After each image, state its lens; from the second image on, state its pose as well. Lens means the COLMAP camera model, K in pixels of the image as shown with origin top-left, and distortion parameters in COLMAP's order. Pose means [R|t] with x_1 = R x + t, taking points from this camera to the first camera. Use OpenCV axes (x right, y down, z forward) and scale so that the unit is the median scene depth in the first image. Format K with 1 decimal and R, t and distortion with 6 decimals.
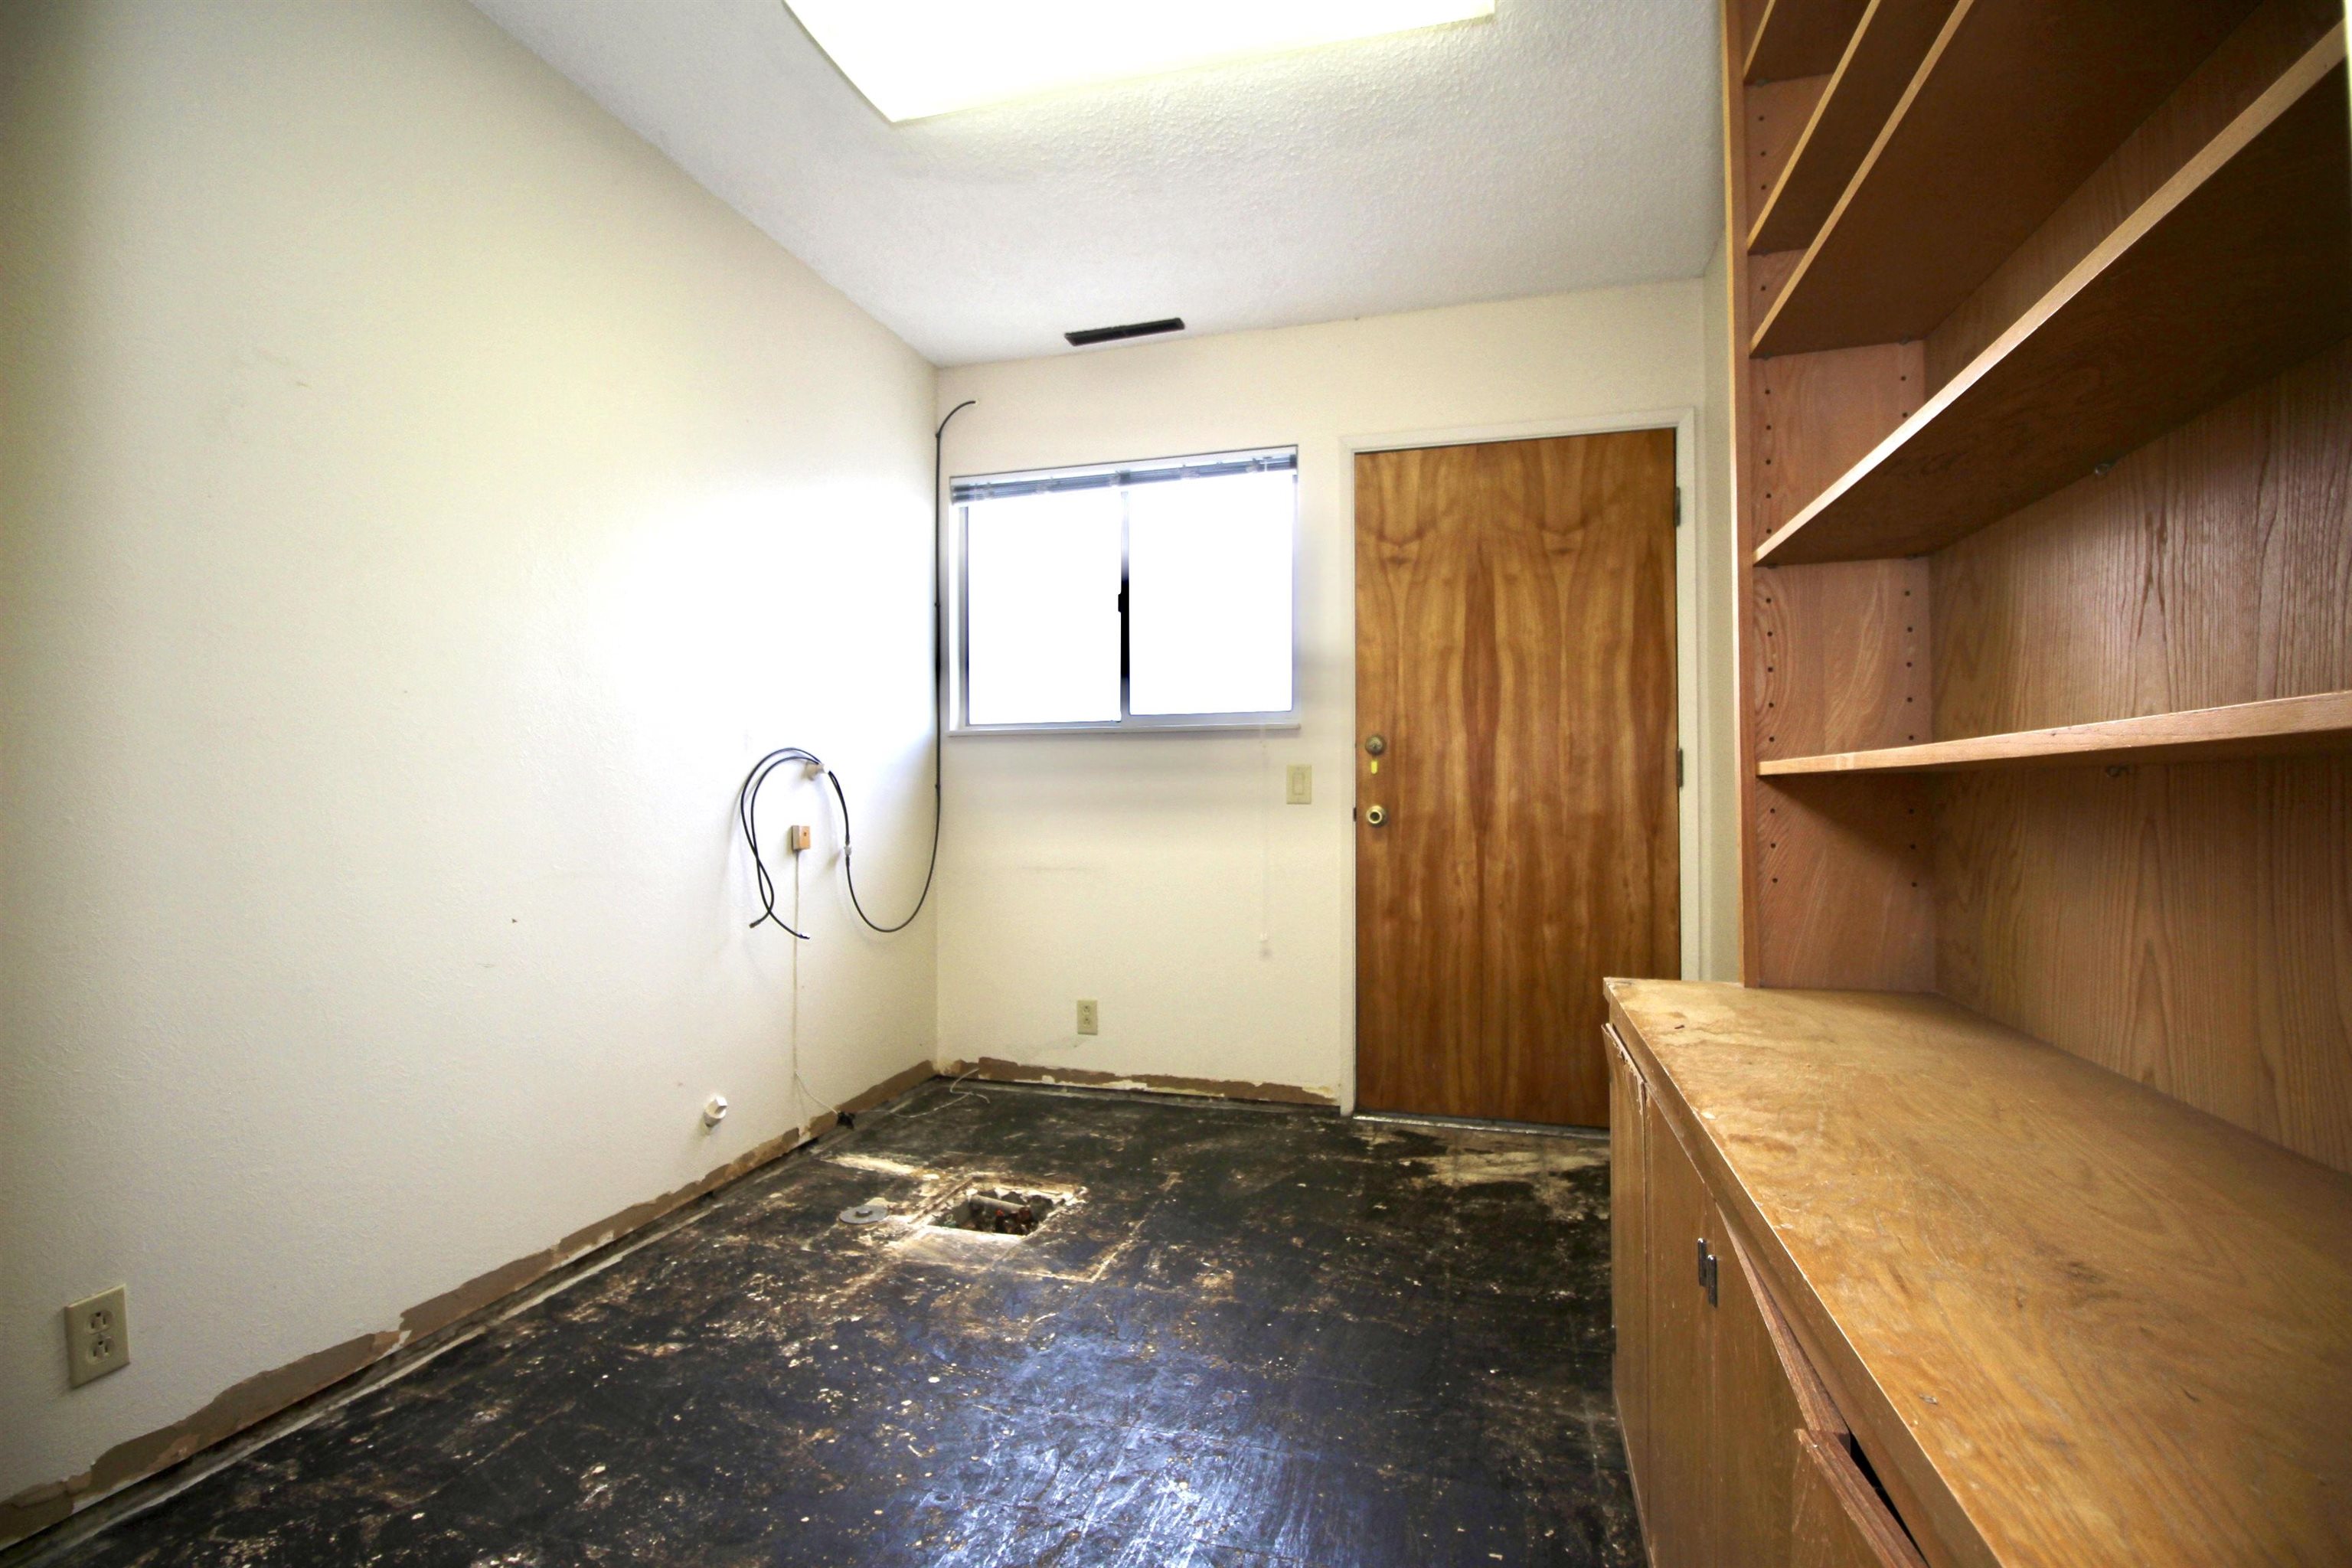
lens RADIAL K [[1133.3, 0, 1162.1], [0, 1133.3, 773.3], [0, 0, 1]] dist [0.002478, -0.015131]
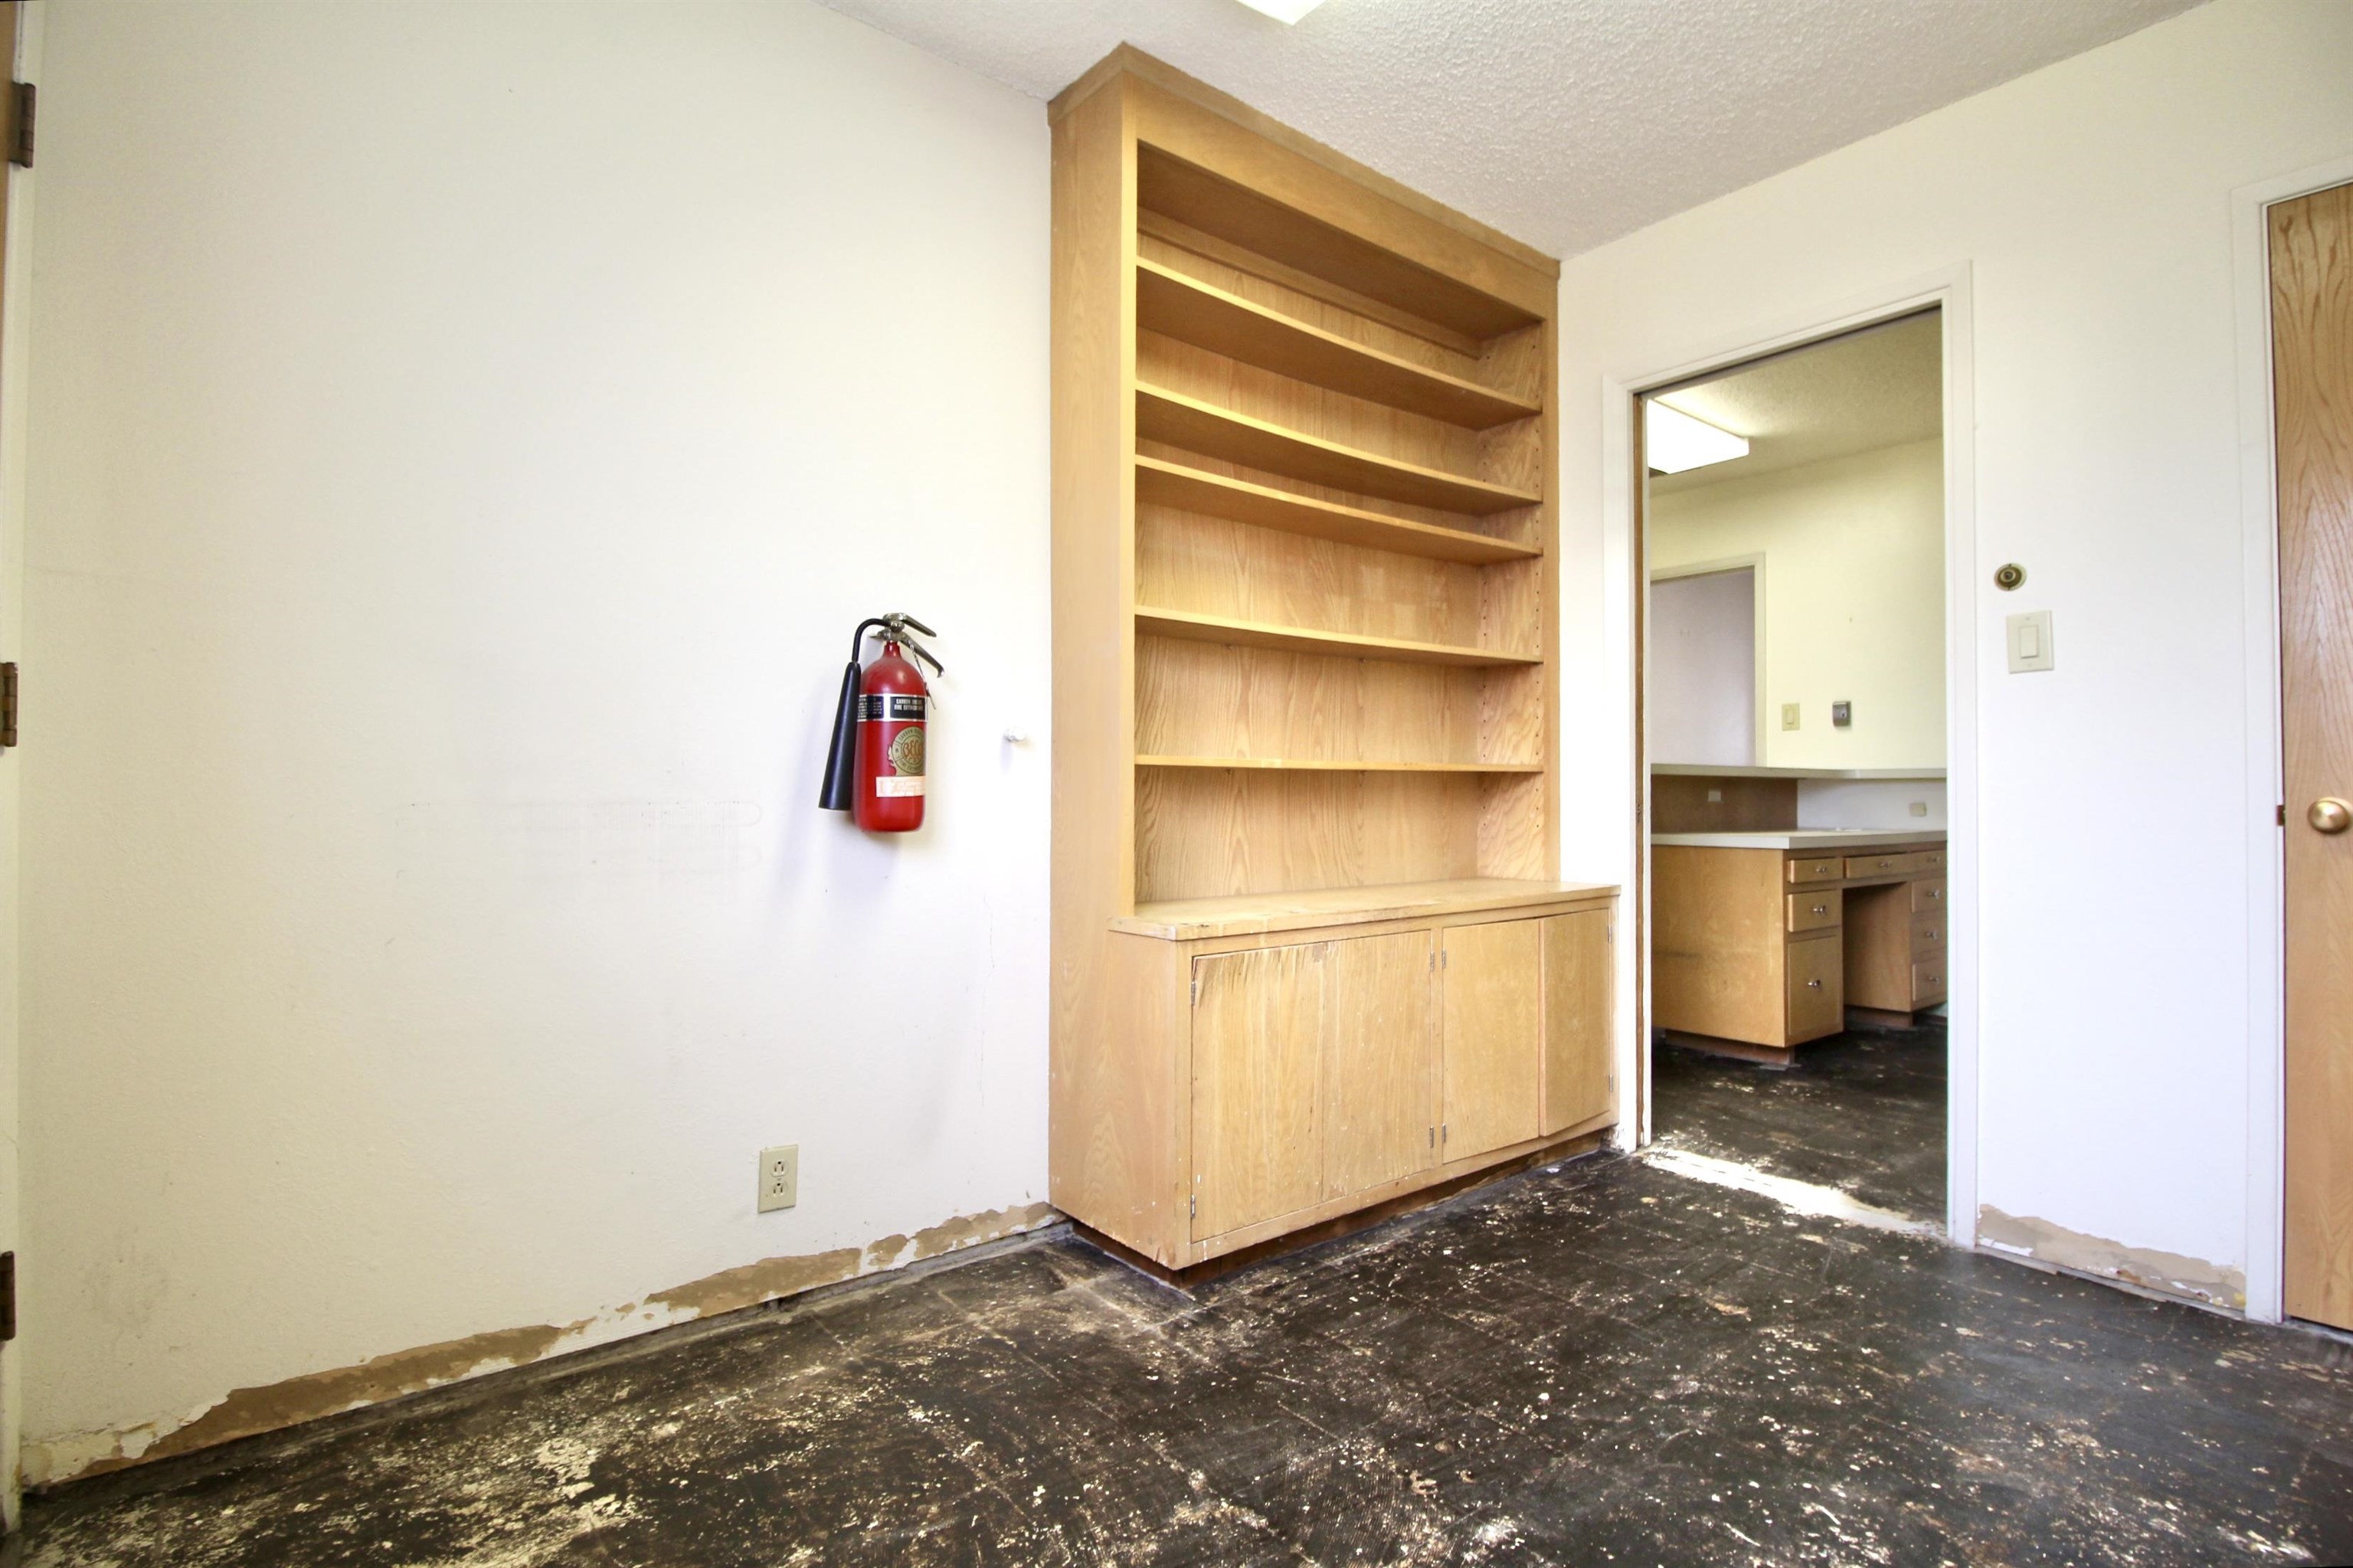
lens RADIAL K [[1133.8, 0, 1162.6], [0, 1133.8, 773.3], [0, 0, 1]] dist [0.002478, -0.015131]
pose [[-0.811585, 0.006293, 0.584200, -0.292745], [-0.013213, 0.999489, -0.029122, 0.047361], [-0.584084, -0.031354, -0.811087, 1.895020]]
